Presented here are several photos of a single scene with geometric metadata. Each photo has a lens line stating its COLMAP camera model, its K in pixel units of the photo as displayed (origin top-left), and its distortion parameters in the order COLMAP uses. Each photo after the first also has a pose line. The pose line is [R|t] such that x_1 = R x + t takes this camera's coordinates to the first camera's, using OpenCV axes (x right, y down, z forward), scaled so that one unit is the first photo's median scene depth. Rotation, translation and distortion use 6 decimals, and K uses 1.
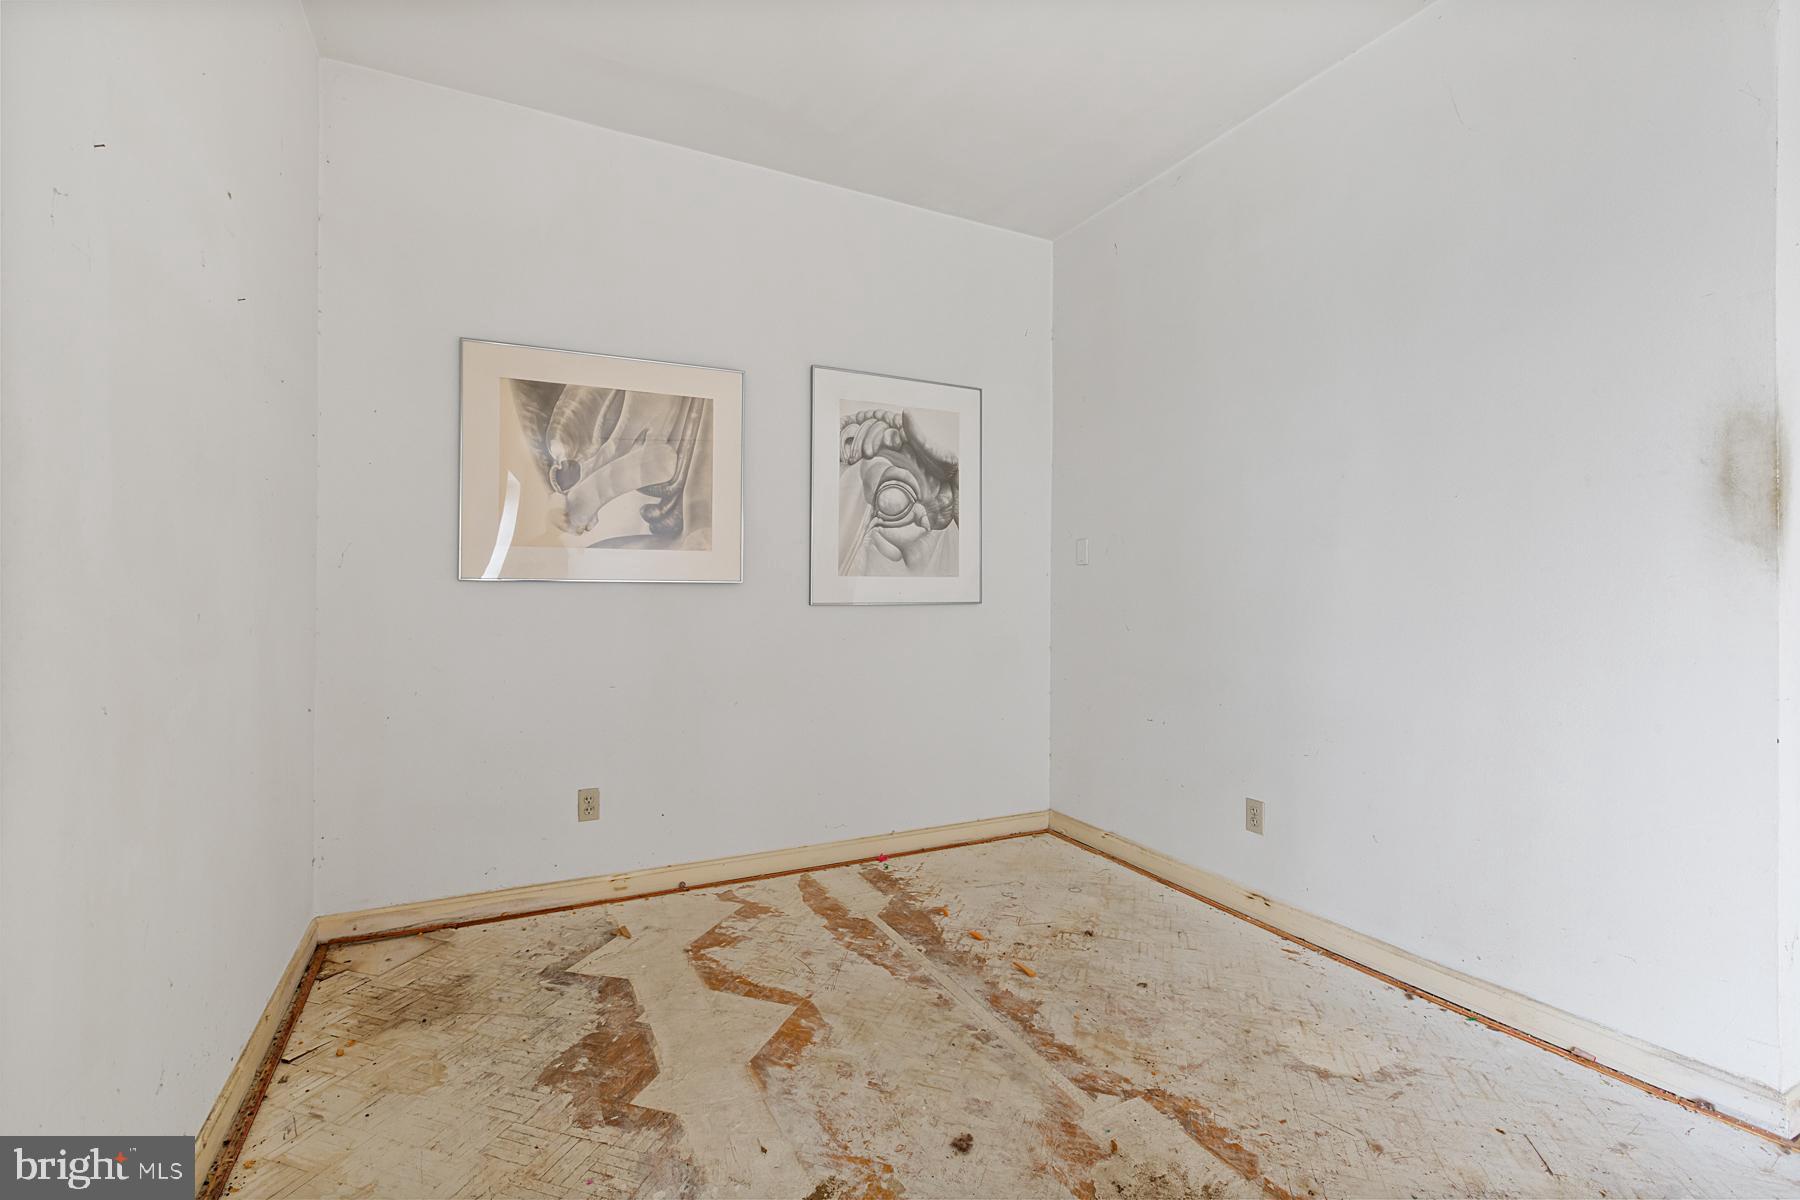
lens RADIAL K [[809.8, 0, 895.9], [0, 809.8, 591.4], [0, 0, 1]] dist [-0.001123, -0.000058]
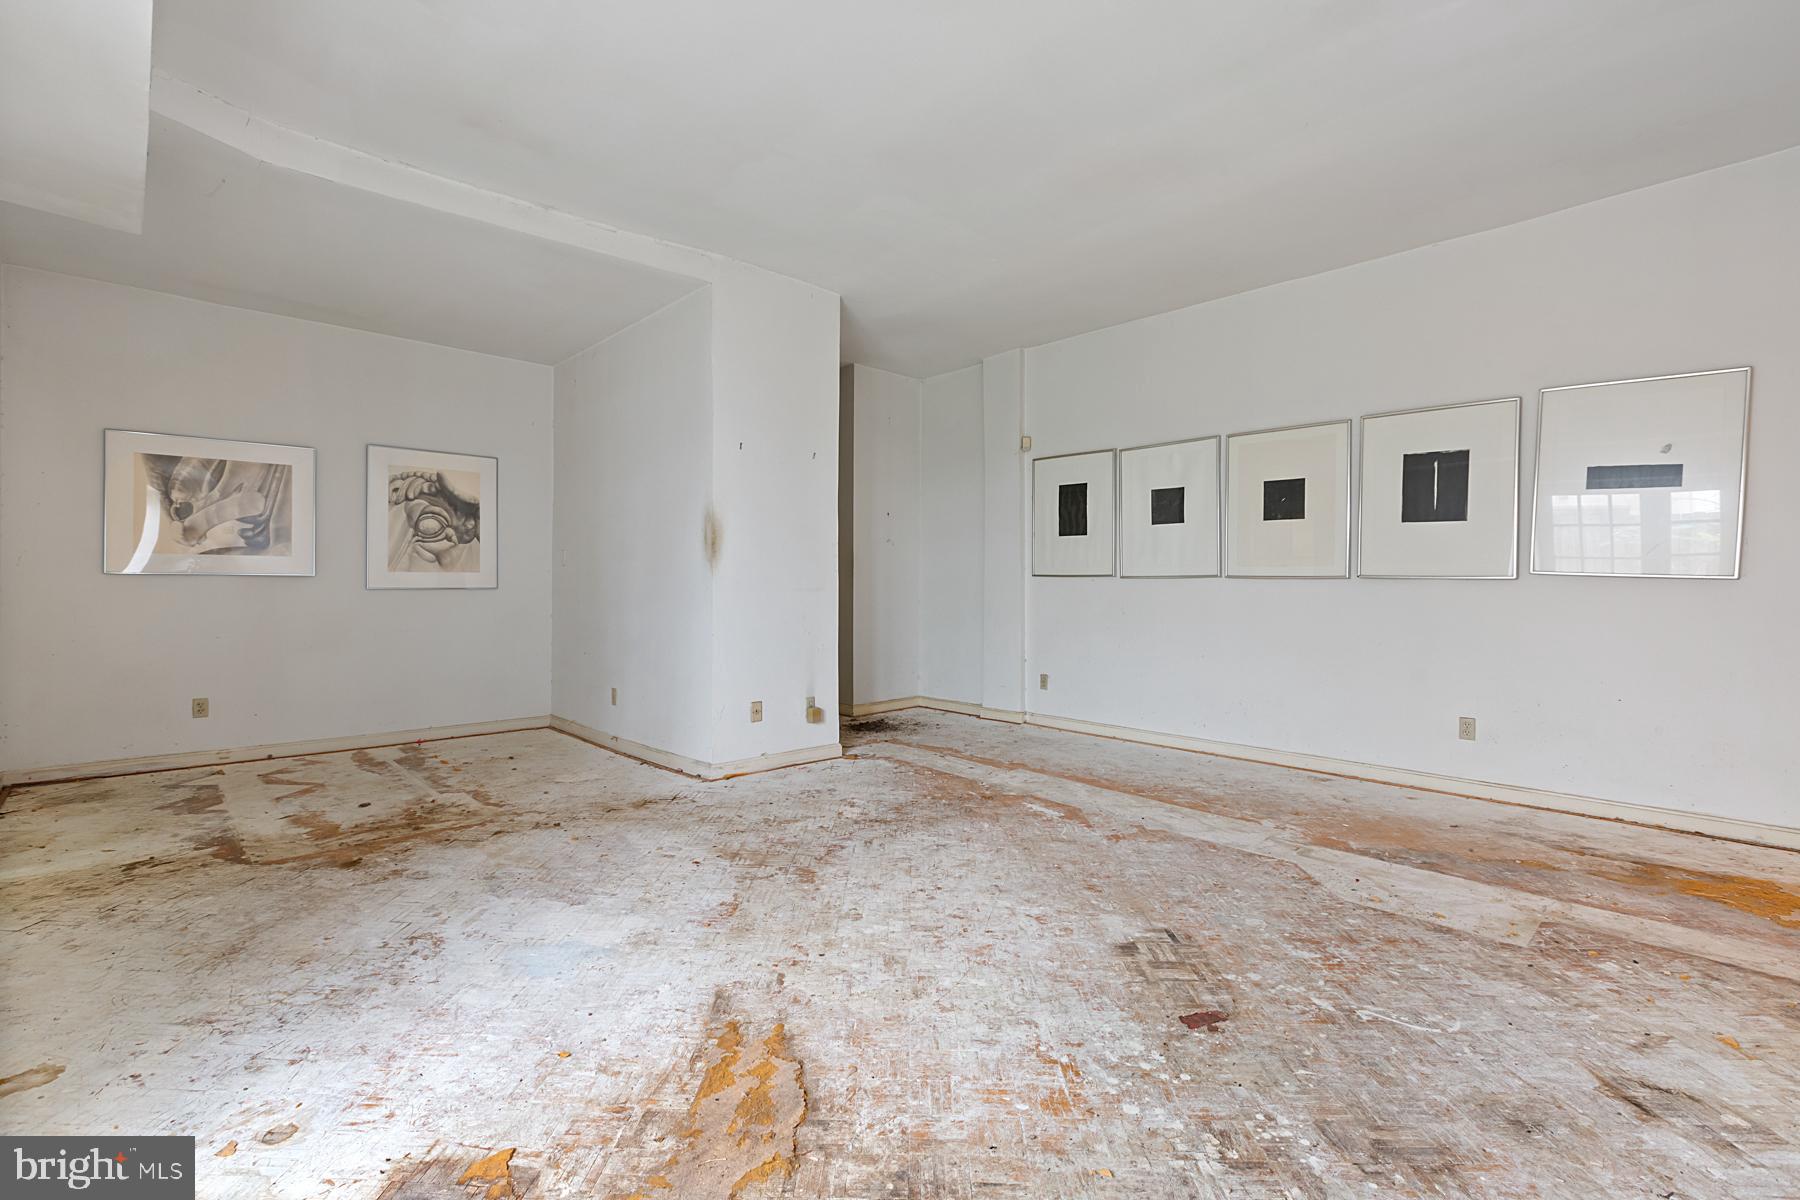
lens RADIAL K [[809.8, 0, 905.1], [0, 809.8, 590.4], [0, 0, 1]] dist [-0.001123, -0.000058]
pose [[0.957146, -0.001439, 0.289603, 0.497923], [-0.000026, 0.999987, 0.005053, 0.011509], [-0.289607, -0.004844, 0.957133, -0.958418]]
